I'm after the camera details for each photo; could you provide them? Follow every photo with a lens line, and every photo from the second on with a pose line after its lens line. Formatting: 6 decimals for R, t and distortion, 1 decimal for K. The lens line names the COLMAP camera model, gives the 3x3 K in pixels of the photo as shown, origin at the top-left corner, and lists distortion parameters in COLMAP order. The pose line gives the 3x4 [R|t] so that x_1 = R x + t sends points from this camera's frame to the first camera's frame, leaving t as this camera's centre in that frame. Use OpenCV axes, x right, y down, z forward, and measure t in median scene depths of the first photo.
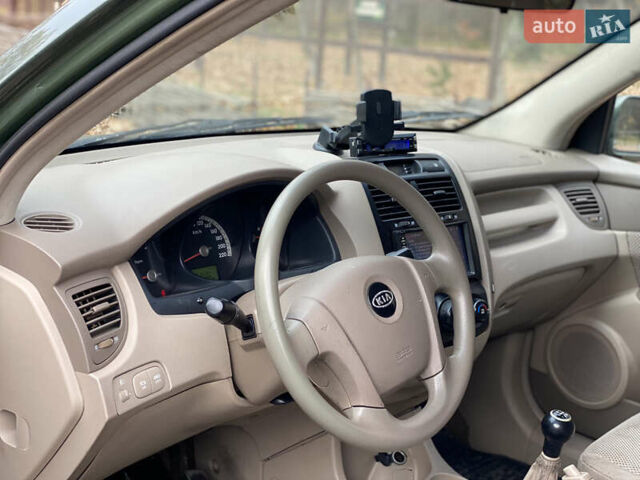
lens RADIAL K [[949.0, 0, 323.3], [0, 949.0, 238.2], [0, 0, 1]] dist [0.153835, -0.265964]
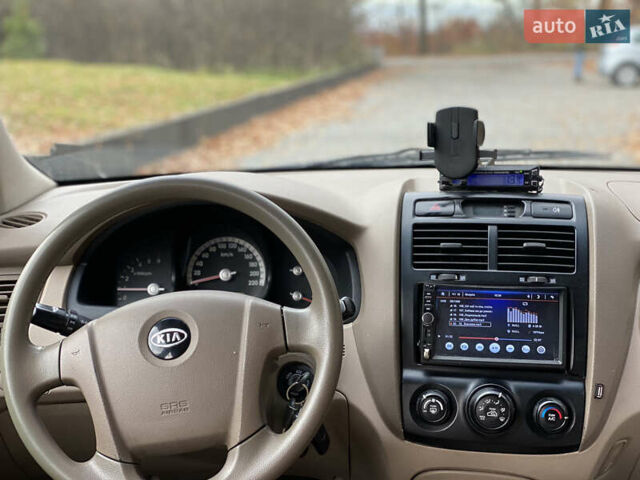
lens RADIAL K [[994.3, 0, 320.0], [0, 994.3, 240.0], [0, 0, 1]] dist [0.086977, -0.074586]
pose [[0.654725, 0.090380, -0.750444, 0.580871], [-0.135518, 0.990774, 0.001092, -0.029844], [0.743620, 0.100984, 0.660933, 0.355110]]
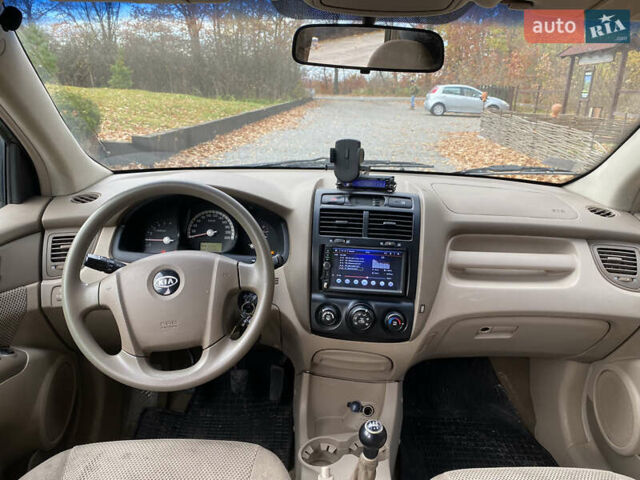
lens RADIAL K [[504.7, 0, 322.1], [0, 504.7, 238.9], [0, 0, 1]] dist [0.037504, -0.058071]
pose [[0.710271, 0.179078, -0.680769, 0.510575], [-0.164424, 0.982553, 0.086914, -0.070201], [0.684456, 0.050203, 0.727324, 0.436273]]
